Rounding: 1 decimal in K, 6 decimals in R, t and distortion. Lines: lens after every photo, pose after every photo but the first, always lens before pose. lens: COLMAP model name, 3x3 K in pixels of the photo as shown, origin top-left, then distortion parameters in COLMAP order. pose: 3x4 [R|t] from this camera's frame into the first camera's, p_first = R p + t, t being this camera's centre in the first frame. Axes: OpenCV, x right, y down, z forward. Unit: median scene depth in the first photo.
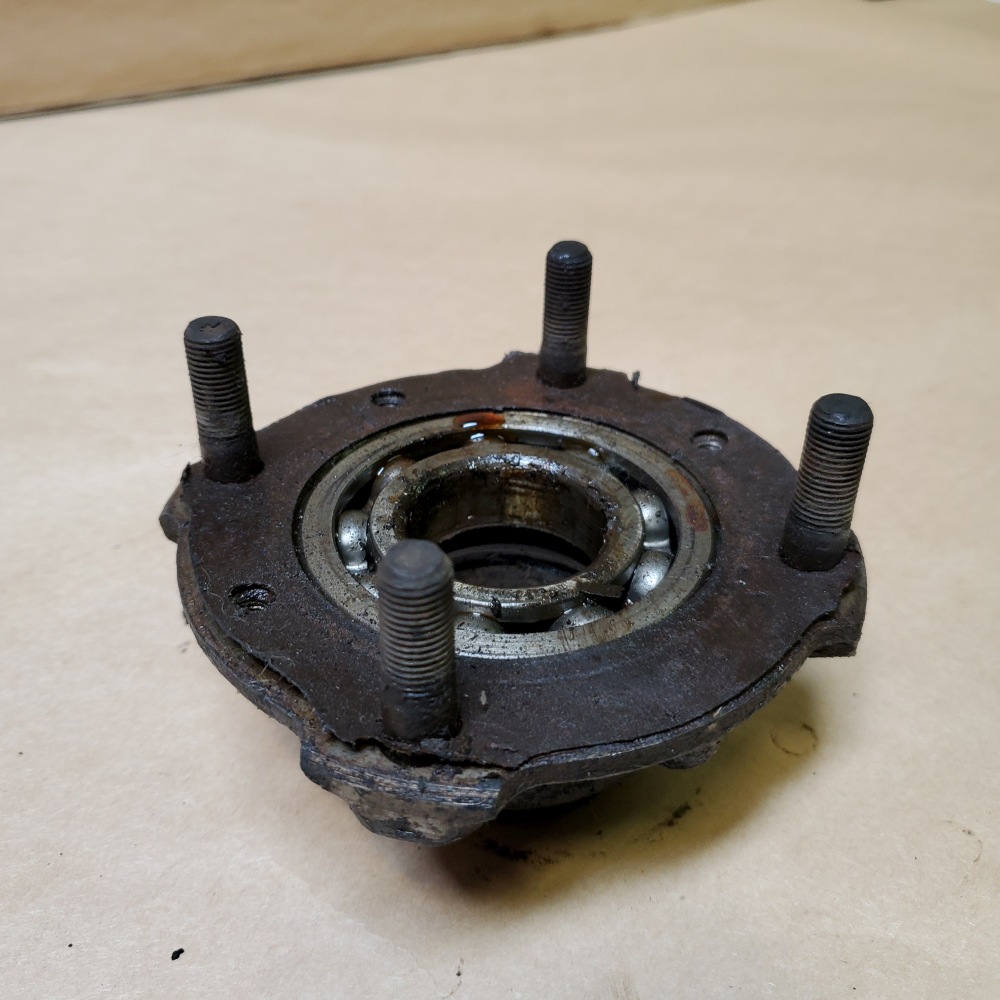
lens RADIAL K [[1003.1, 0, 500.0], [0, 1003.1, 500.0], [0, 0, 1]] dist [-0.051055, 0.022654]
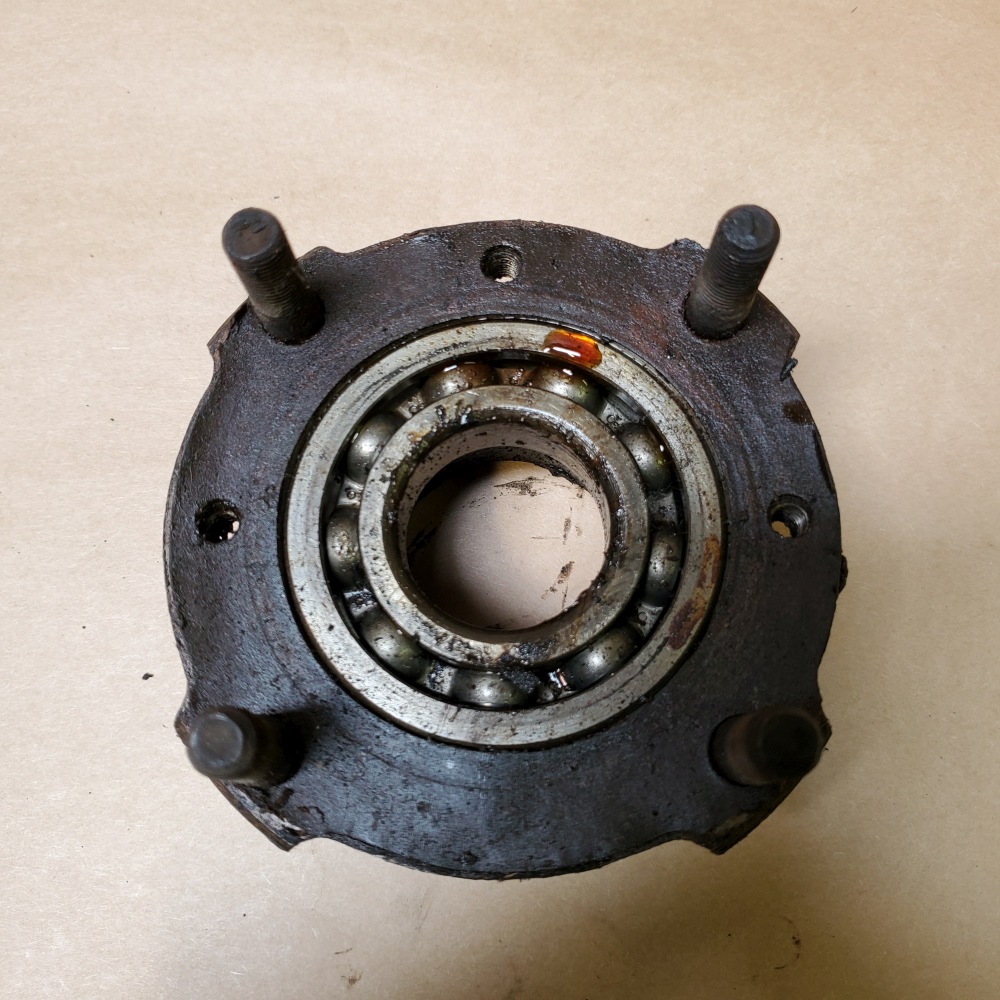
lens RADIAL K [[1004.0, 0, 520.1], [0, 1004.0, 438.3], [0, 0, 1]] dist [-0.028493, -0.029581]
pose [[0.856987, 0.483956, -0.177089, 0.146297], [-0.281190, 0.727105, 0.626299, -0.619753], [0.431863, -0.486934, 0.759203, 0.326586]]
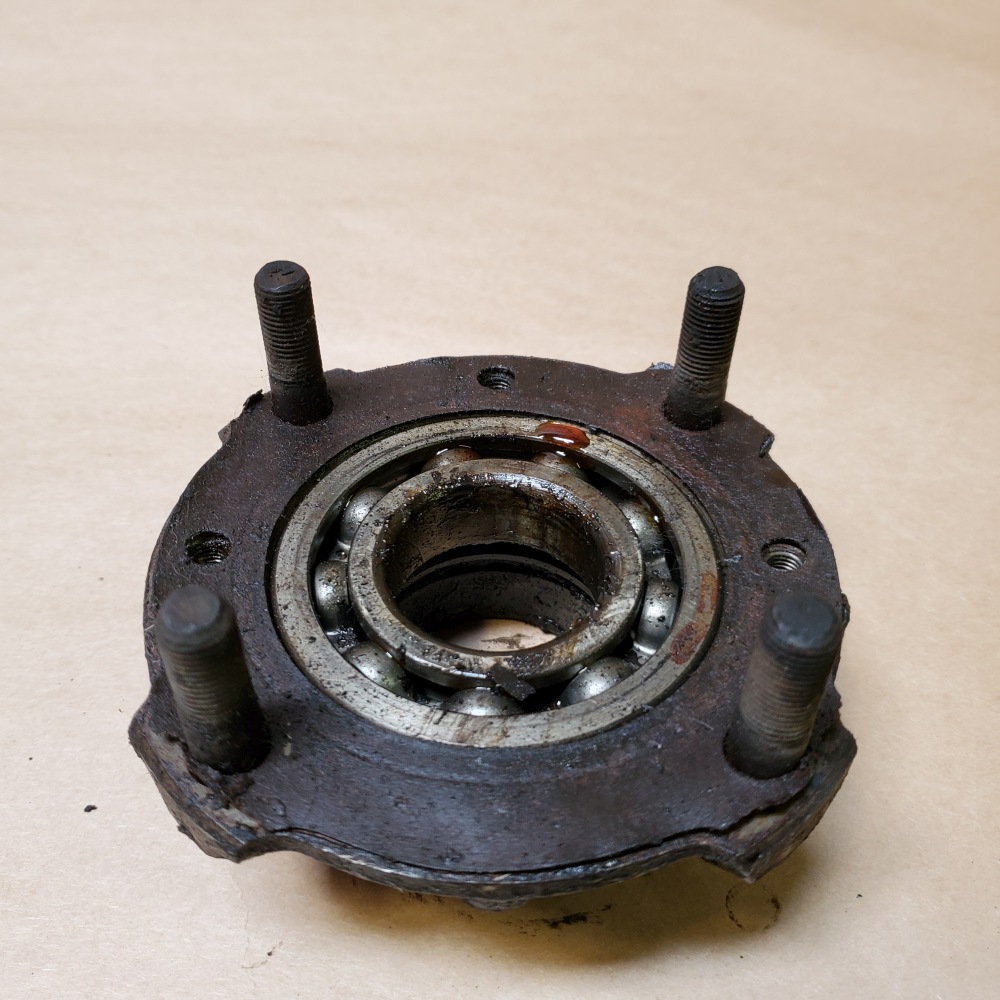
lens RADIAL K [[1003.1, 0, 500.0], [0, 1003.1, 500.0], [0, 0, 1]] dist [-0.051055, 0.022654]
pose [[0.851972, 0.360204, -0.379997, 0.336974], [-0.297819, 0.930300, 0.214117, -0.228498], [0.430637, -0.069252, 0.899864, 0.168288]]
